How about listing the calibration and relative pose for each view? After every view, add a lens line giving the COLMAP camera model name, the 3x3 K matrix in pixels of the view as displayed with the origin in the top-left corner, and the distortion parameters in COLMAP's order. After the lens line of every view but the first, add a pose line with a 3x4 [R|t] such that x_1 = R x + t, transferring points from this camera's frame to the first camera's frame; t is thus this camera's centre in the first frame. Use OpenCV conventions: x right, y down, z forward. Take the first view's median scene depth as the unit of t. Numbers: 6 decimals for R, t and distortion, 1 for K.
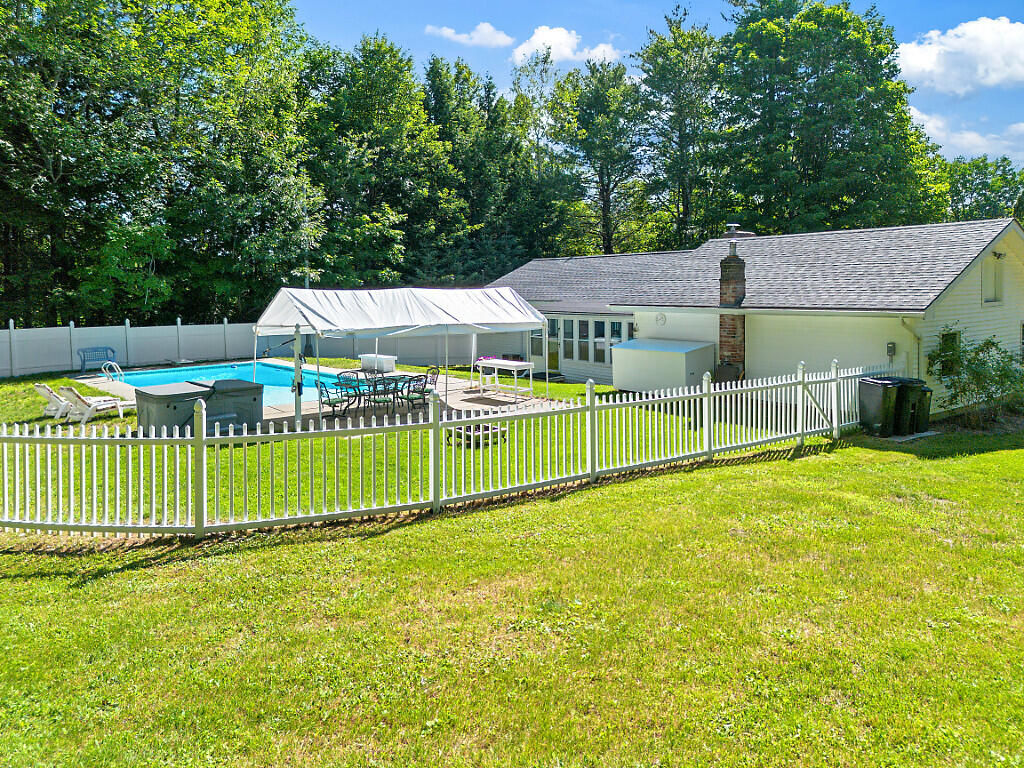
lens RADIAL K [[739.7, 0, 514.9], [0, 739.7, 357.9], [0, 0, 1]] dist [0.070905, -0.067199]
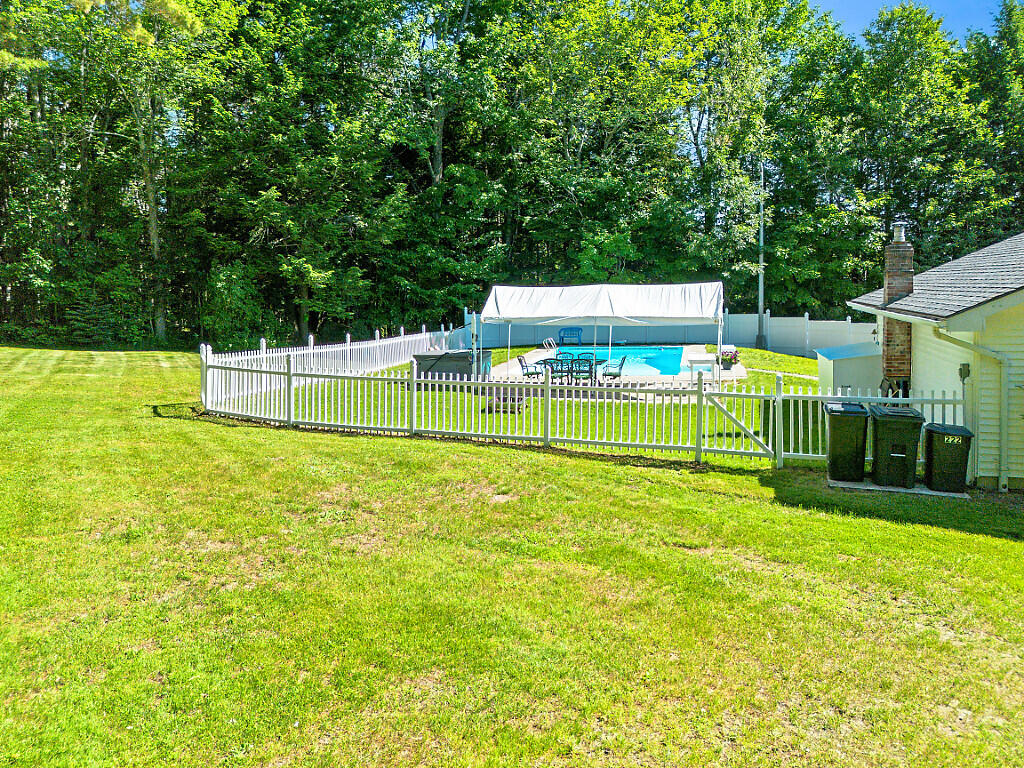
lens RADIAL K [[739.7, 0, 514.9], [0, 739.7, 357.9], [0, 0, 1]] dist [0.070905, -0.067199]
pose [[0.578412, 0.072559, -0.812511, 0.742397], [-0.063804, 0.997009, 0.043614, -0.022900], [0.813246, 0.026614, 0.581312, 0.229381]]
